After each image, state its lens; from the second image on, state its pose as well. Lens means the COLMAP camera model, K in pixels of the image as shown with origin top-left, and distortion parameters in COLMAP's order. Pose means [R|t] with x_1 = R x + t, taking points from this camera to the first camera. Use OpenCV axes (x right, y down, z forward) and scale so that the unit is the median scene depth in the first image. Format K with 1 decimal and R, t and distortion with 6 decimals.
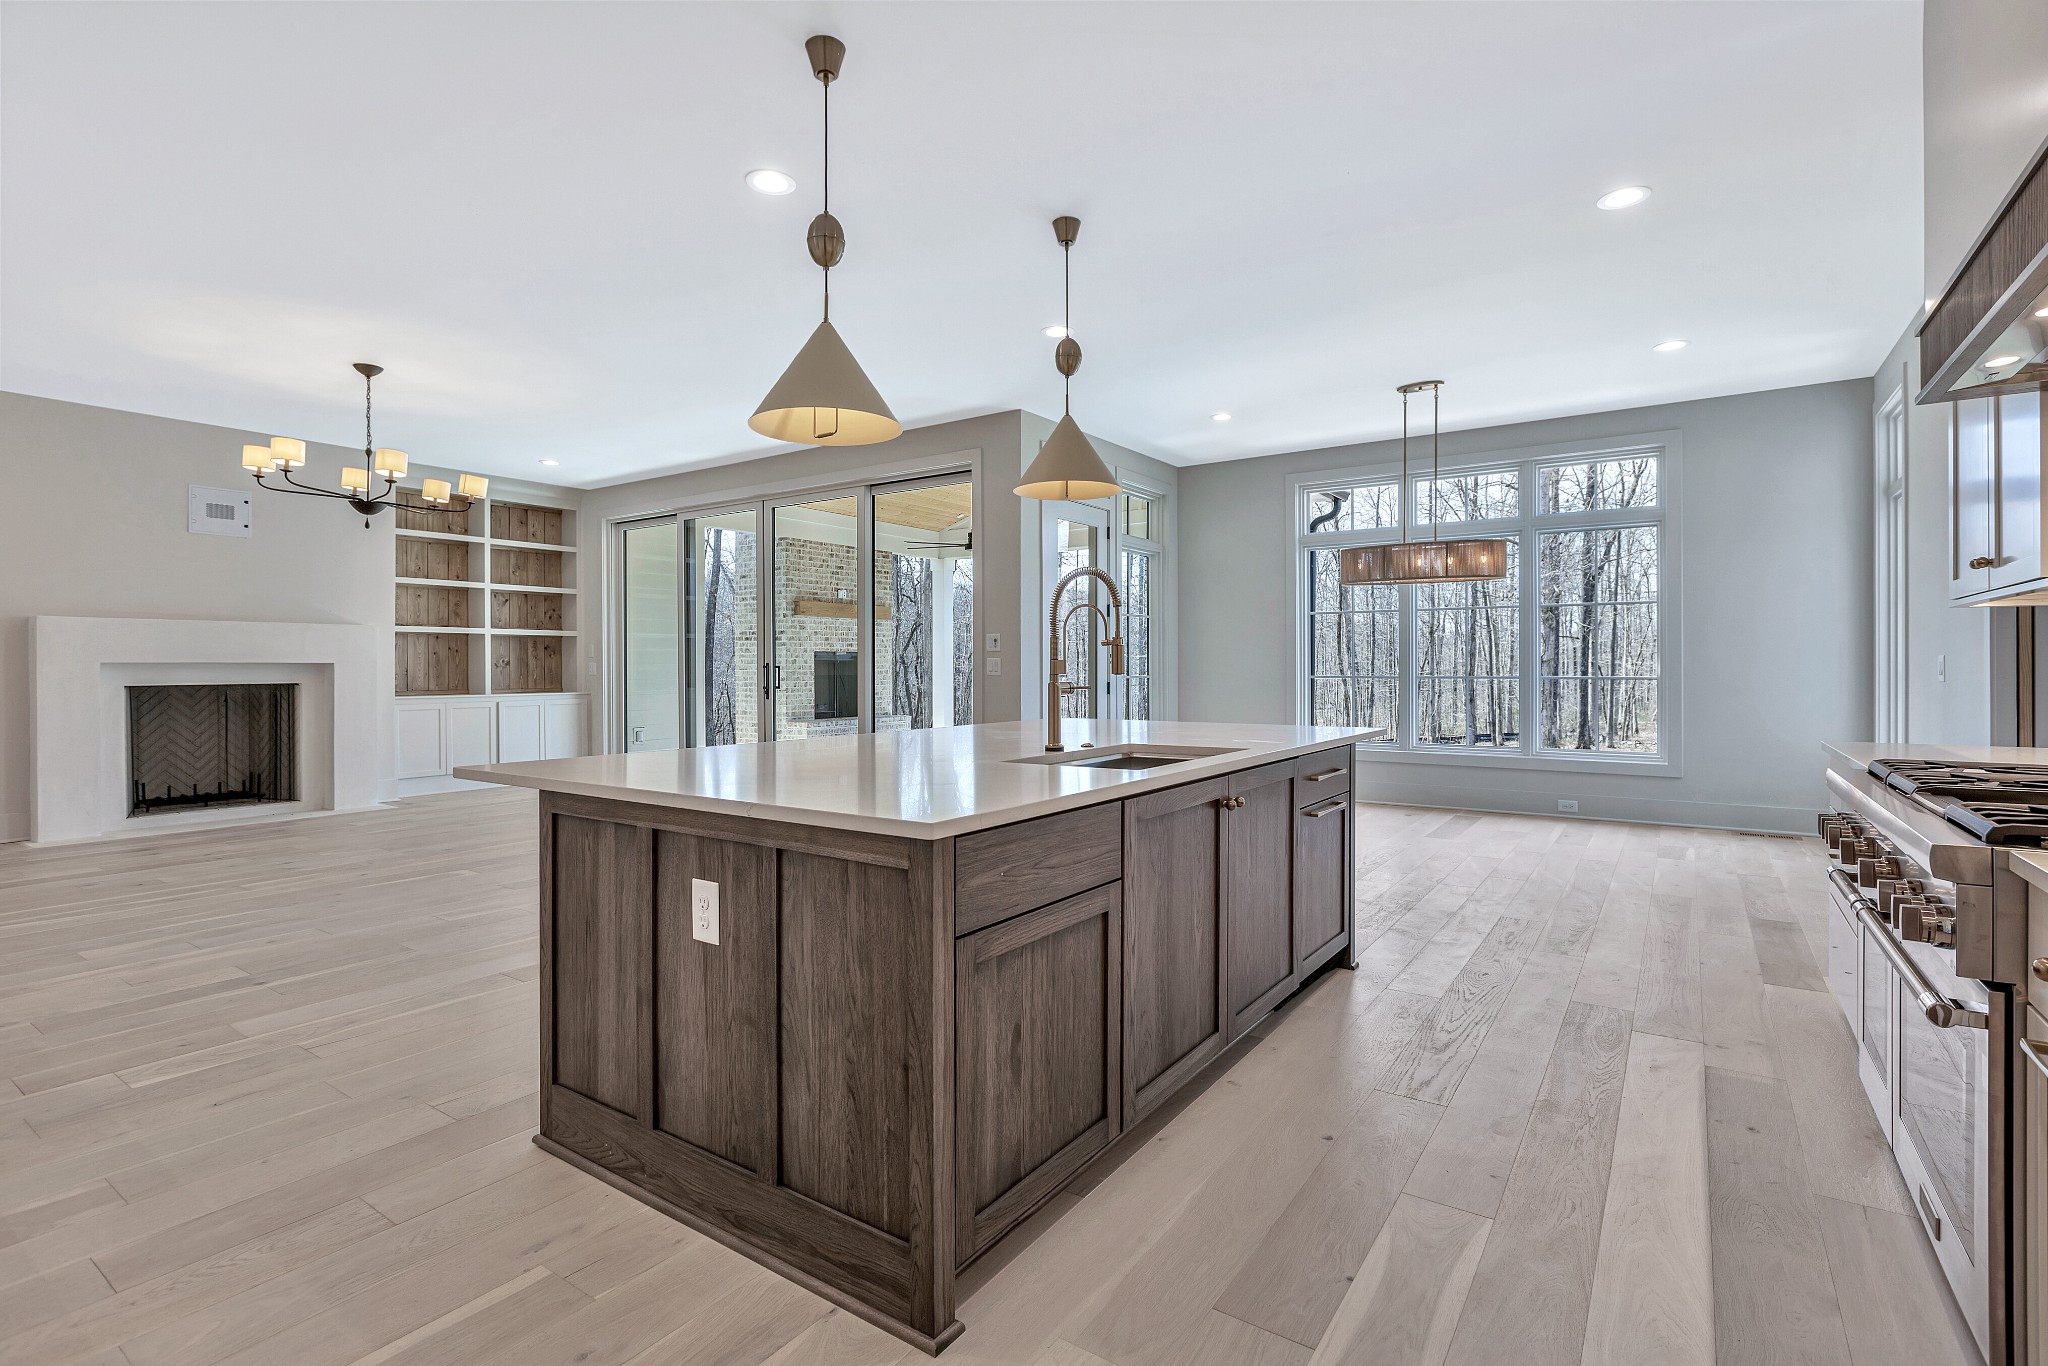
lens RADIAL K [[957.1, 0, 1029.6], [0, 957.1, 671.1], [0, 0, 1]] dist [0.000601, -0.000448]
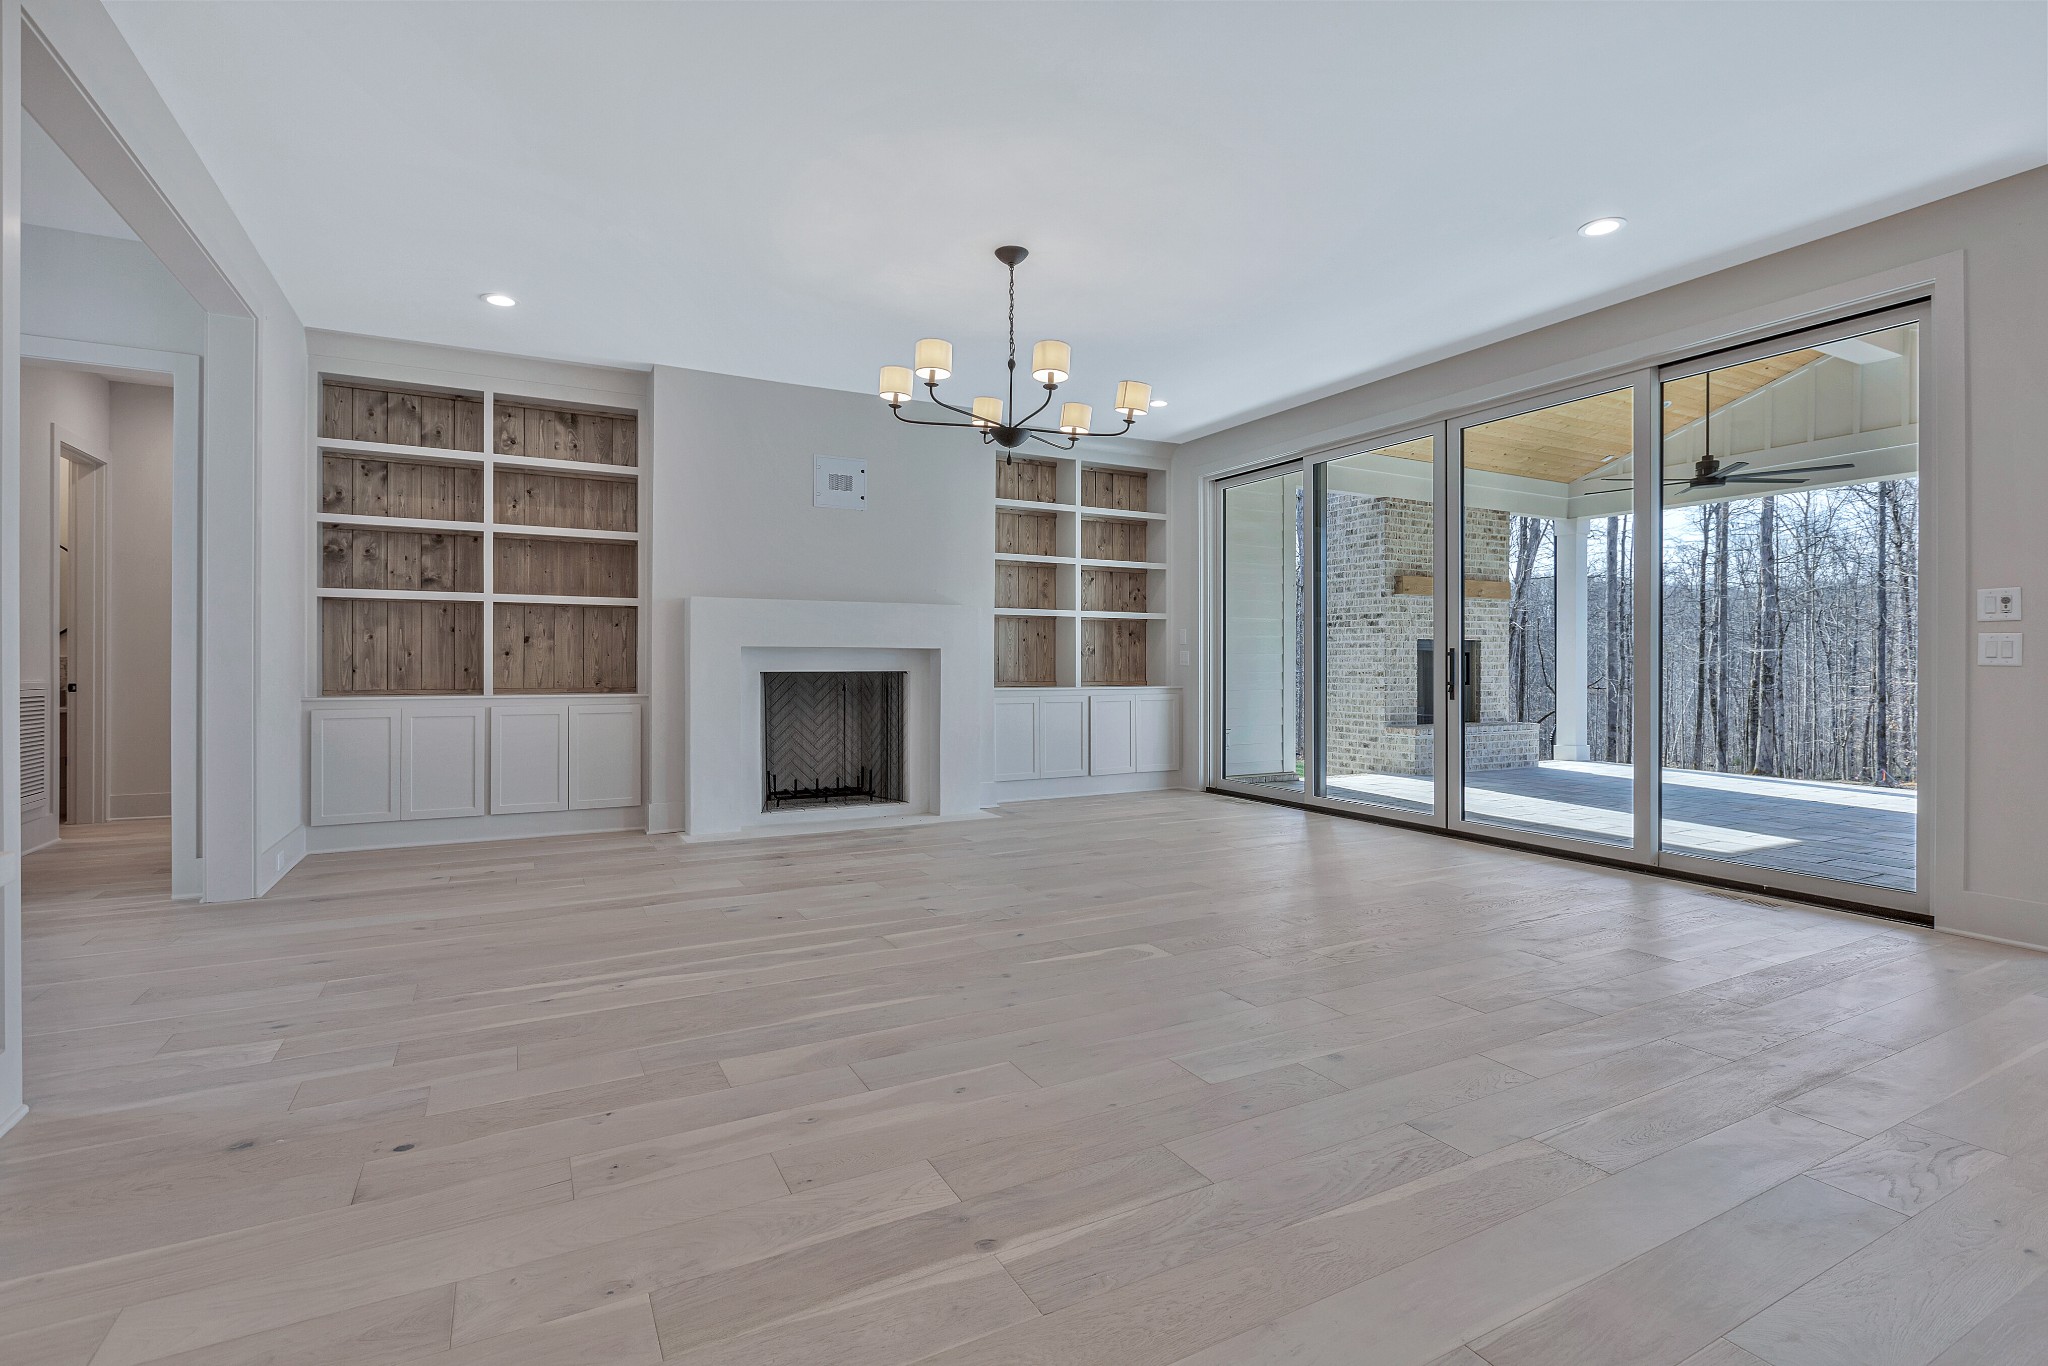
lens RADIAL K [[957.1, 0, 1029.6], [0, 957.1, 671.1], [0, 0, 1]] dist [0.000601, -0.000448]
pose [[0.889660, 0.008770, -0.456539, -0.214835], [-0.007757, 0.999962, 0.004093, 0.007053], [0.456558, -0.000100, 0.889694, 0.216978]]
